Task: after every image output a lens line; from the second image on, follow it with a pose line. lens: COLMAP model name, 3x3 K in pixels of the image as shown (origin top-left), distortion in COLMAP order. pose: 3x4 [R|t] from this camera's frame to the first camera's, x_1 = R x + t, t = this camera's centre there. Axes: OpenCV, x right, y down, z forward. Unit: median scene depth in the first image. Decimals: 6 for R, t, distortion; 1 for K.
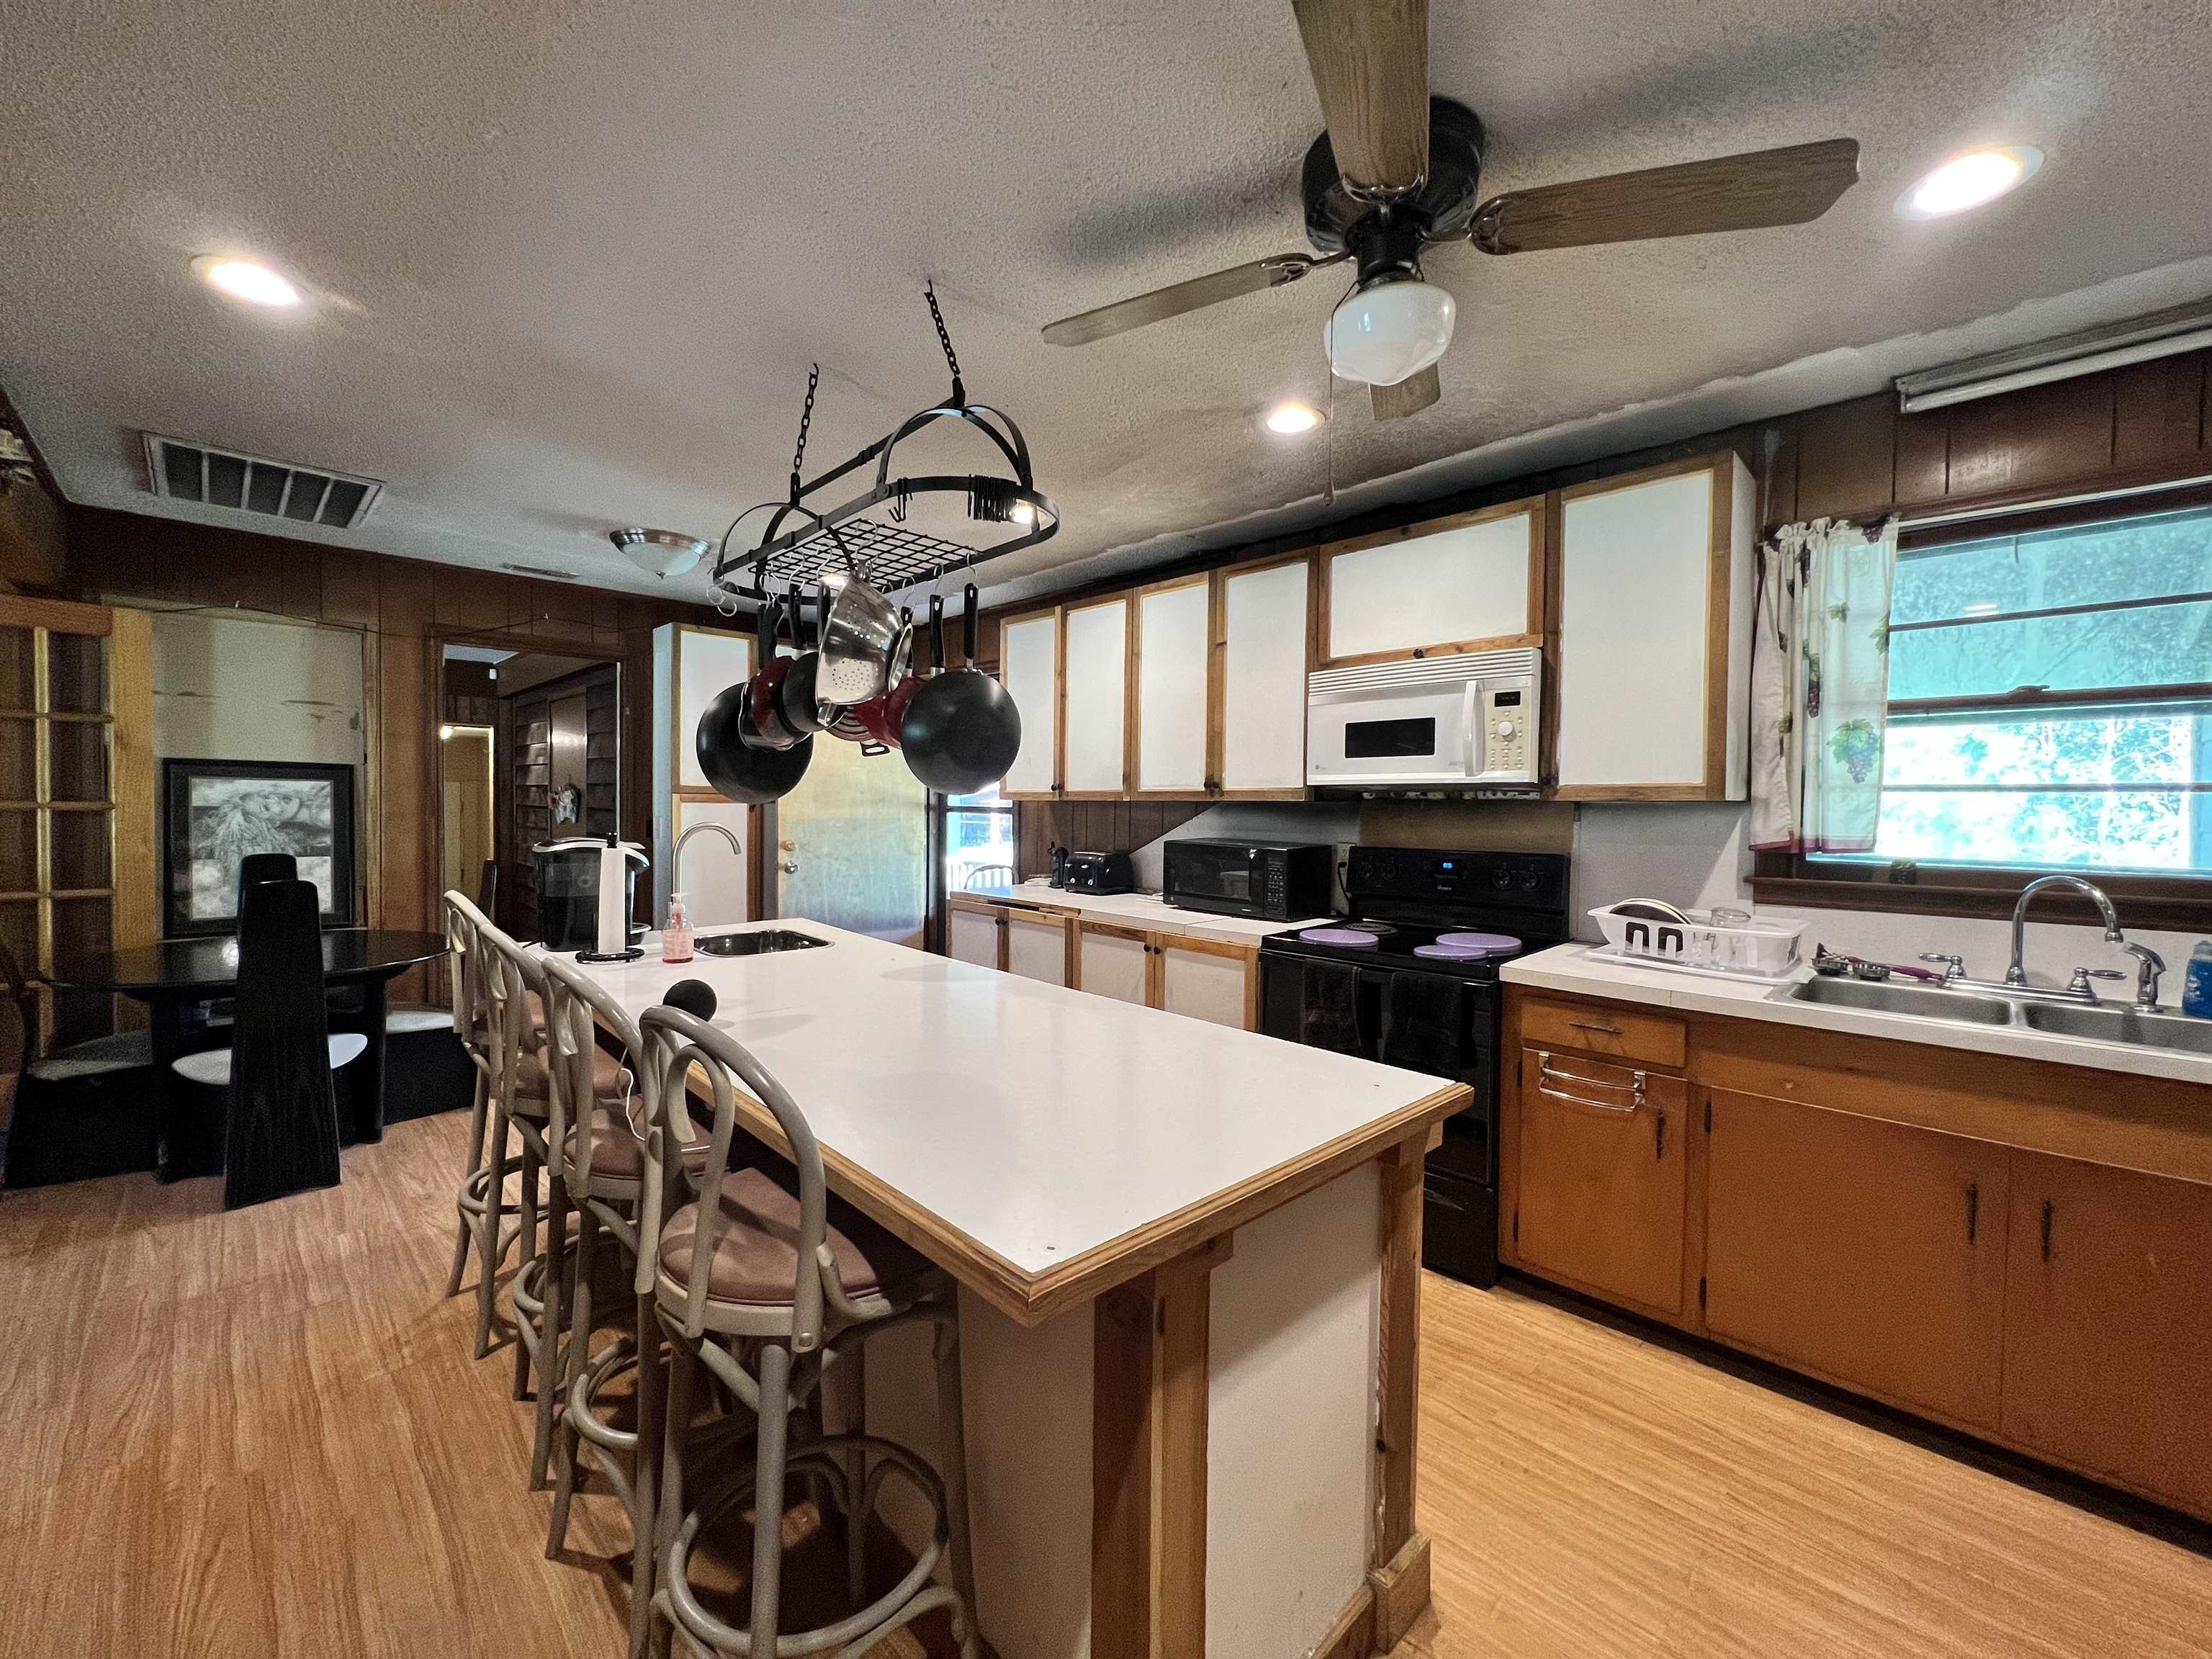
lens RADIAL K [[883.0, 0, 1098.5], [0, 883.0, 824.5], [0, 0, 1]] dist [-0.001461, 0.000266]
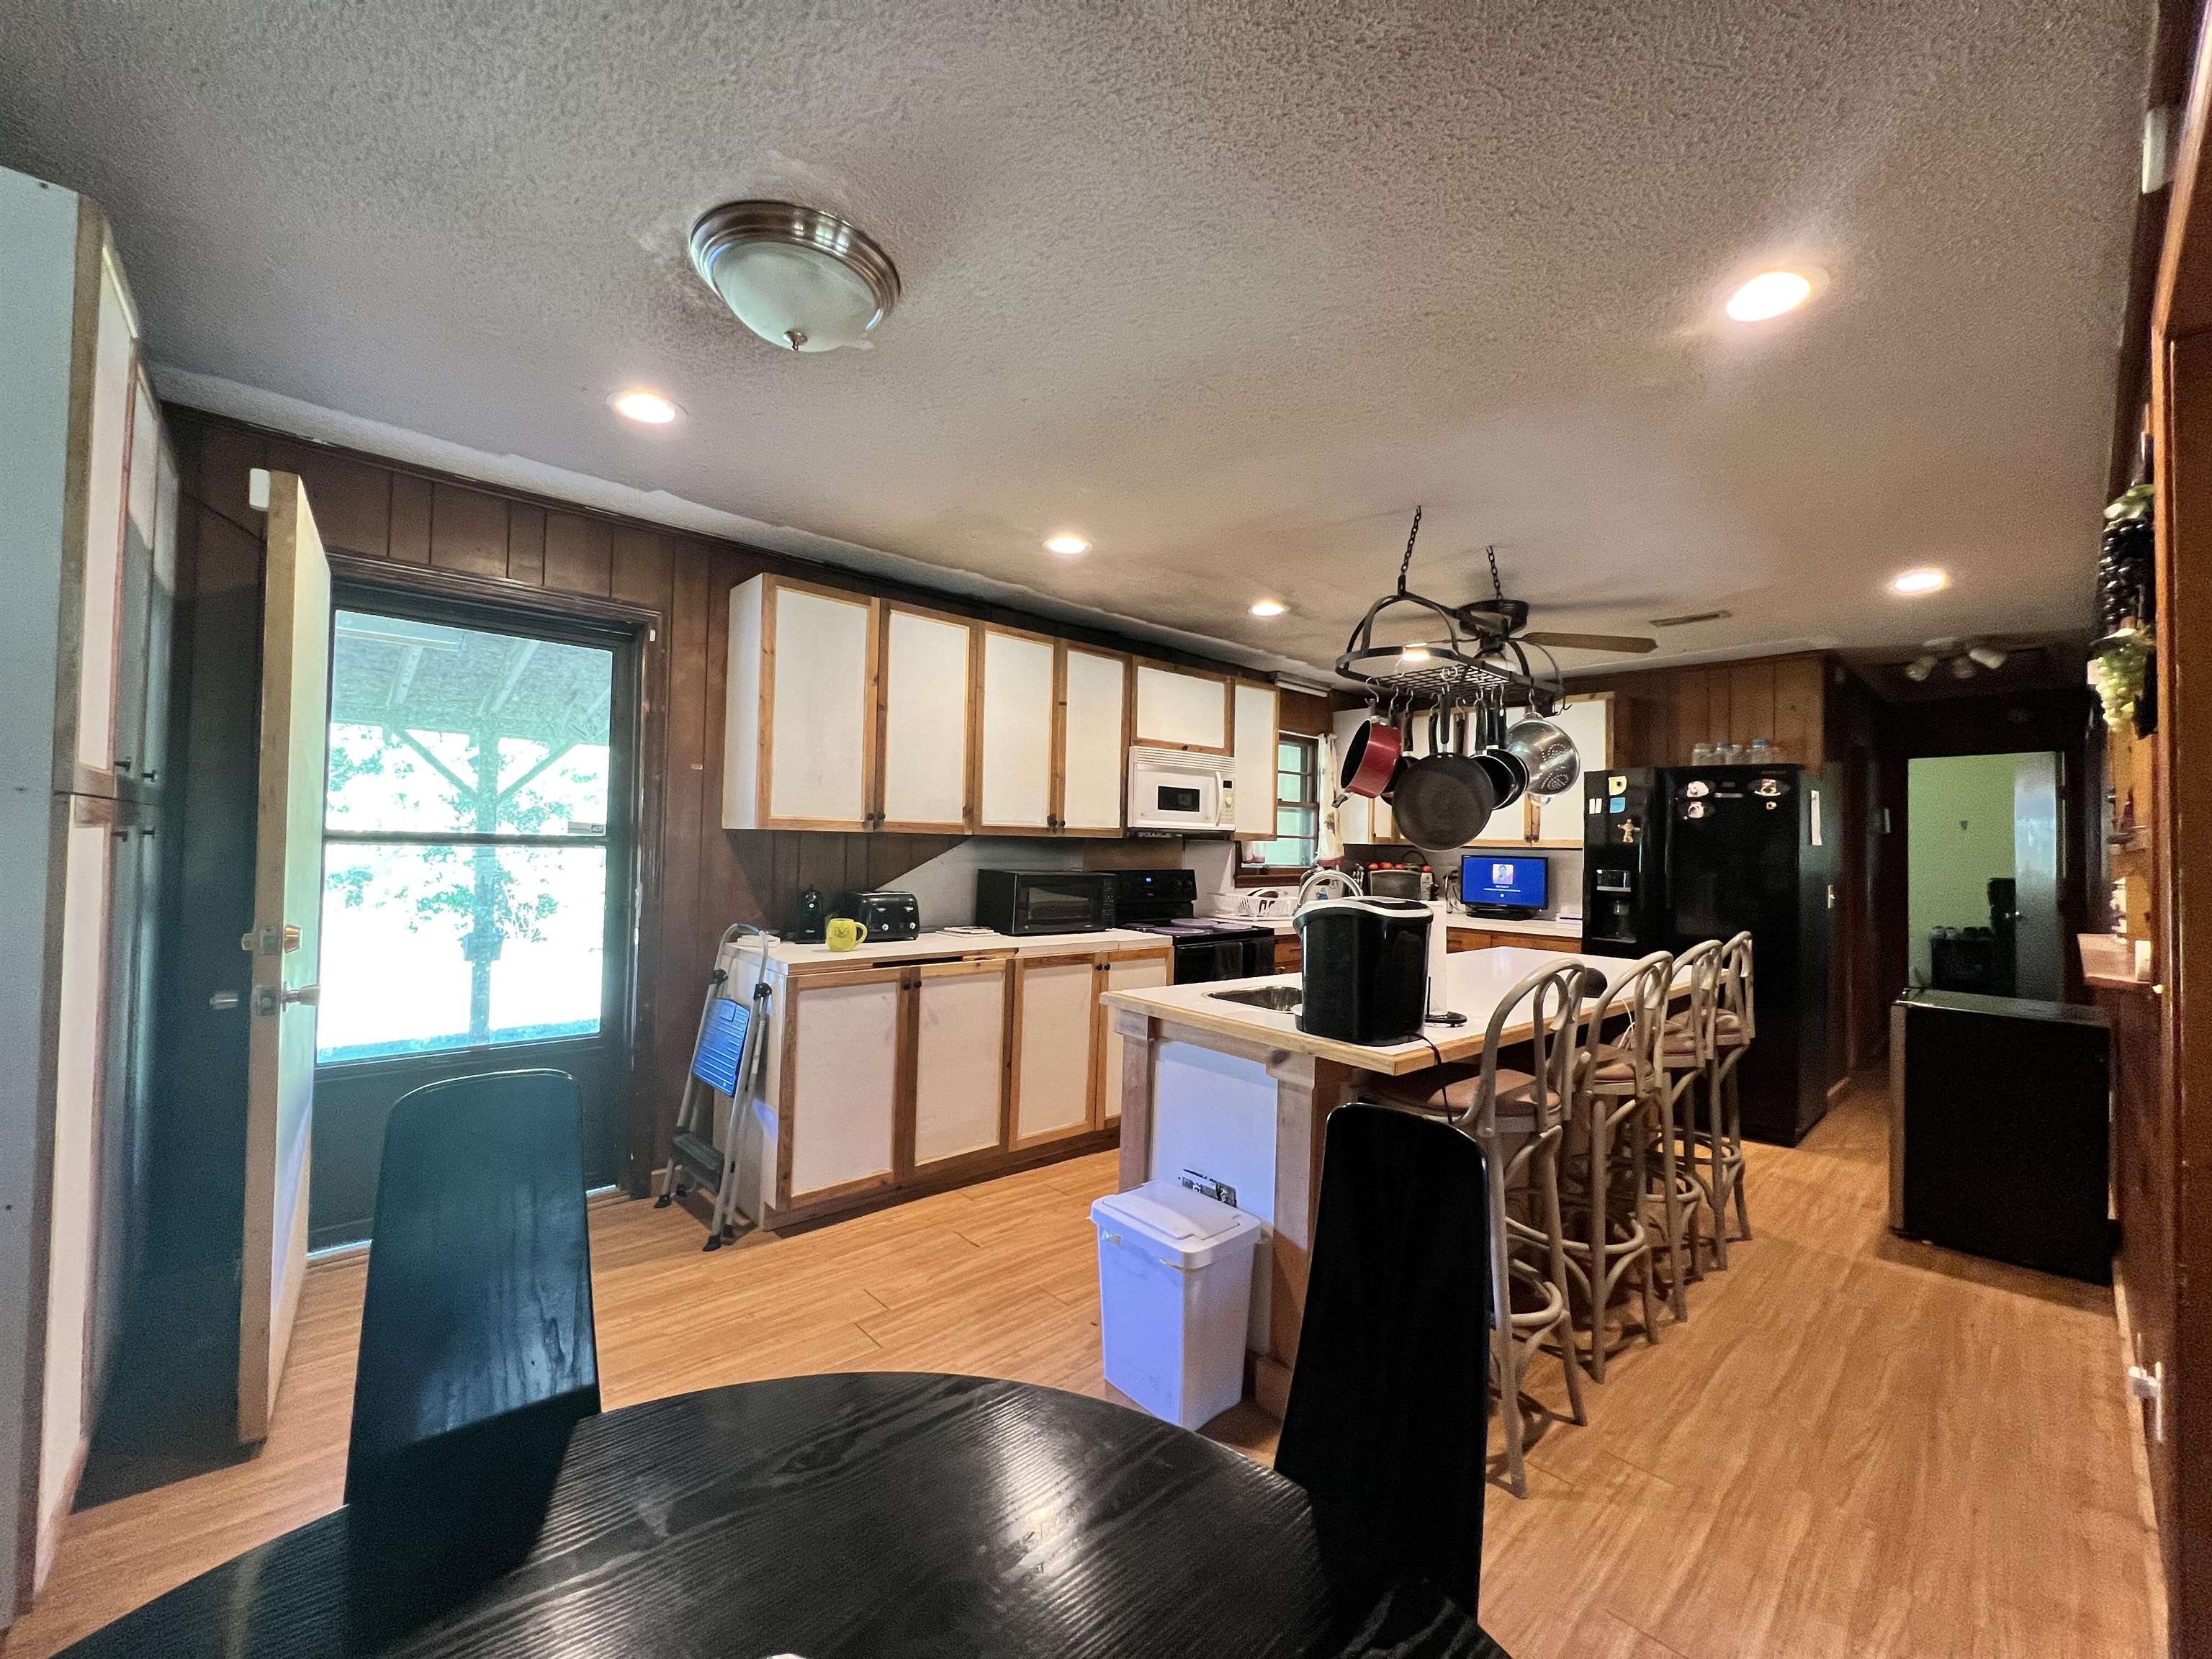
lens RADIAL K [[883.0, 0, 1098.9], [0, 883.0, 826.7], [0, 0, 1]] dist [-0.001461, 0.000266]
pose [[0.041579, 0.005962, 0.999117, -1.002659], [-0.002334, 0.999980, -0.005870, -0.032793], [-0.999132, -0.002088, 0.041592, 0.878145]]
